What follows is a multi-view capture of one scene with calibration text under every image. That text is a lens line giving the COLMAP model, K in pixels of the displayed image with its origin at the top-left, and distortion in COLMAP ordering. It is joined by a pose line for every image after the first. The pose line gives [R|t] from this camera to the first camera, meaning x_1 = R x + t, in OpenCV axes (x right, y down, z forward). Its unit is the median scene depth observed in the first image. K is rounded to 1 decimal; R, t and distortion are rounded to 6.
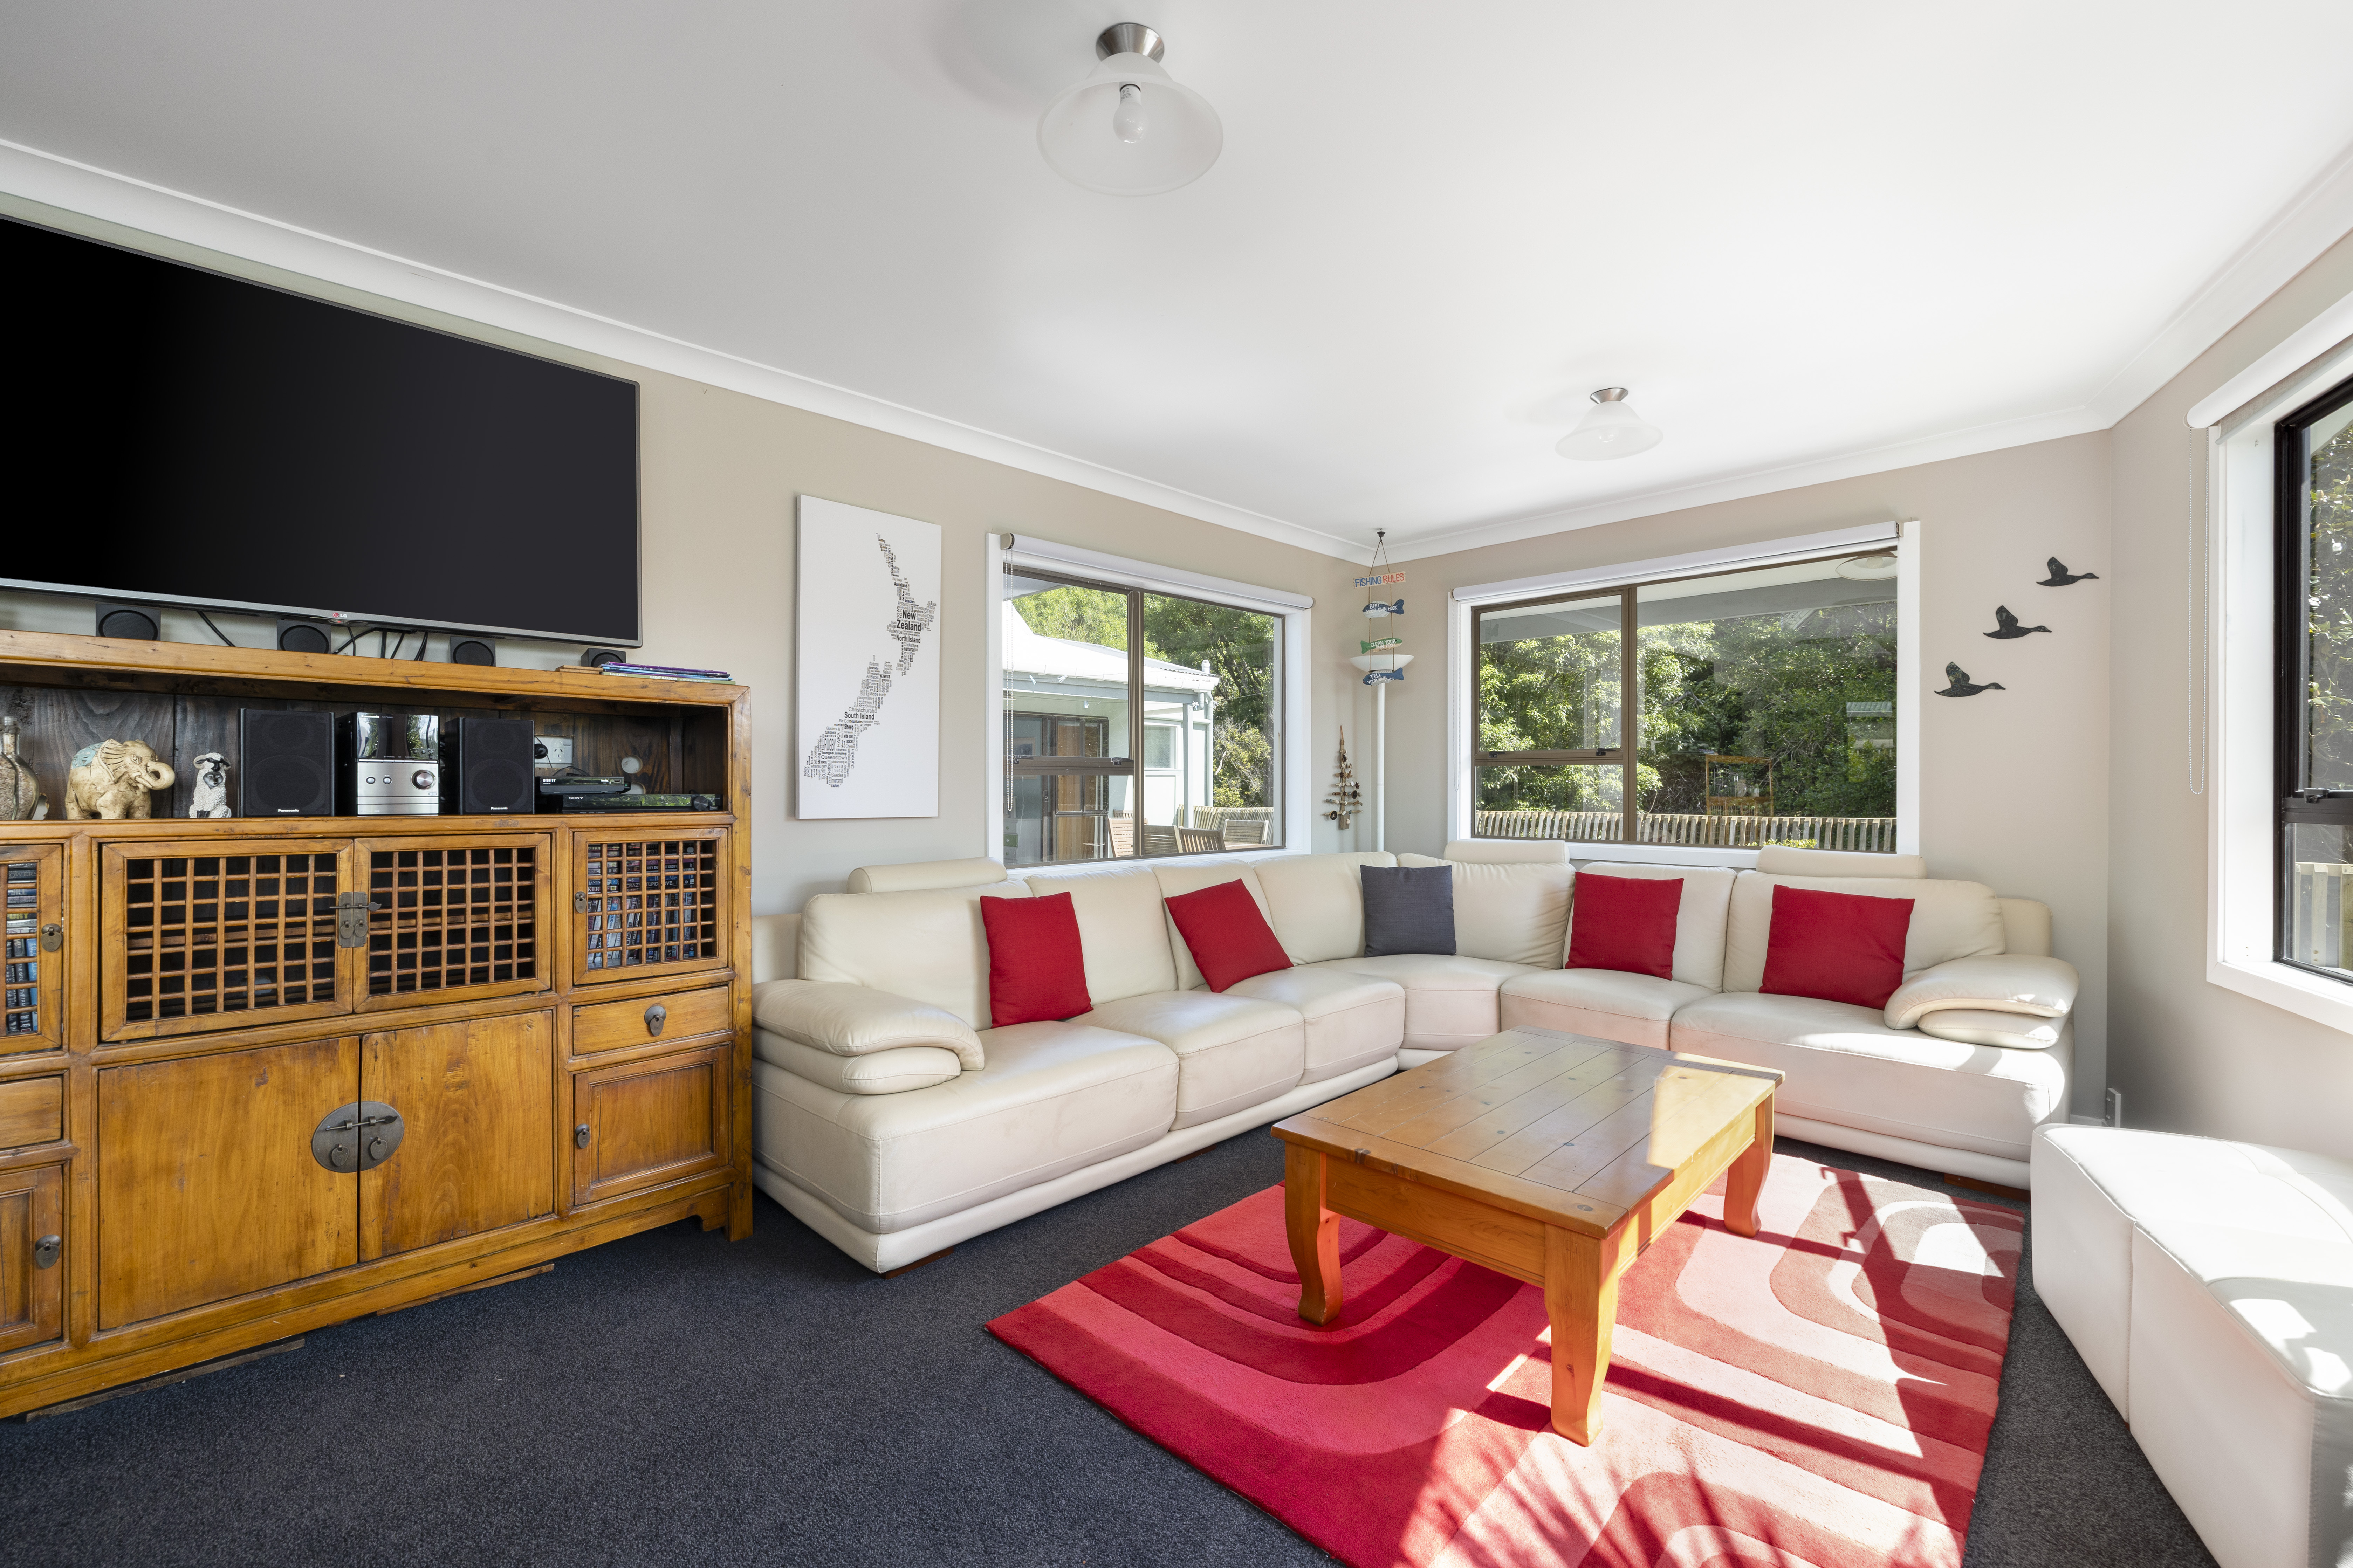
lens RADIAL K [[1004.4, 0, 1176.2], [0, 1004.4, 789.5], [0, 0, 1]] dist [0.000938, -0.000216]
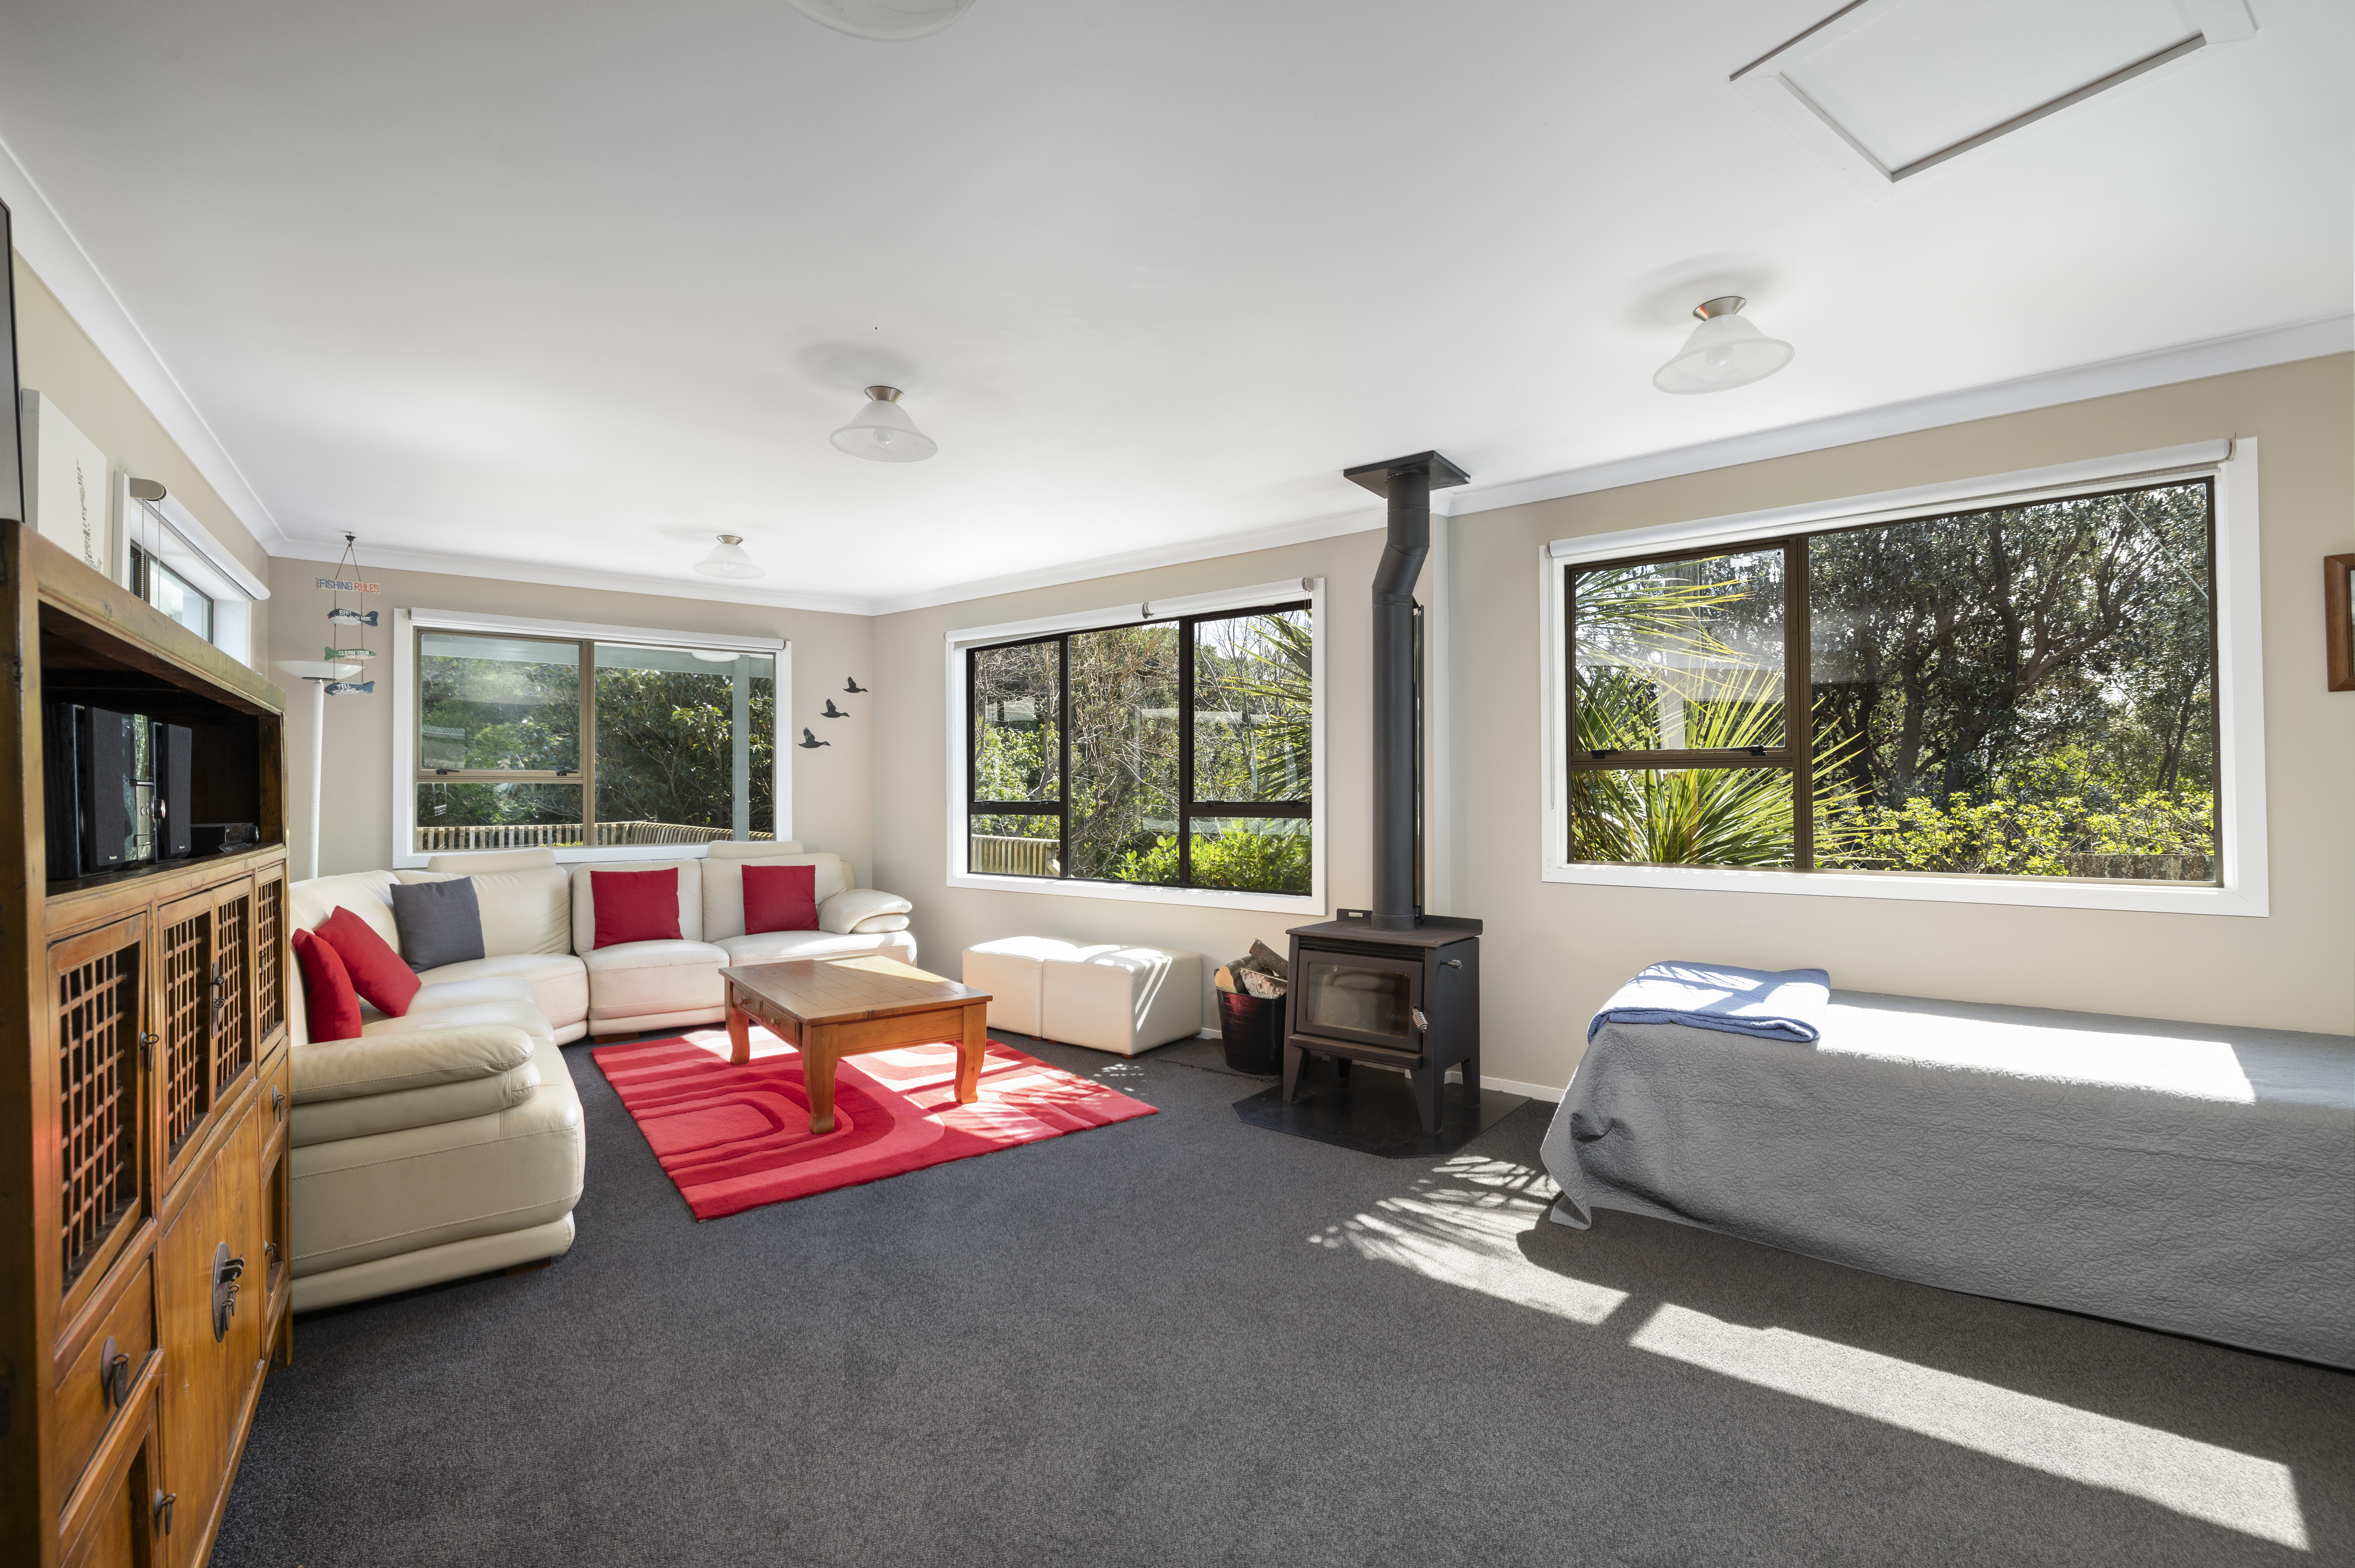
lens RADIAL K [[1005.2, 0, 1177.2], [0, 1005.2, 789.5], [0, 0, 1]] dist [0.000938, -0.000216]
pose [[0.158162, 0.002233, 0.987411, -0.860873], [0.003568, 0.999990, -0.002833, -0.013940], [-0.987407, 0.003971, 0.158152, 0.104004]]
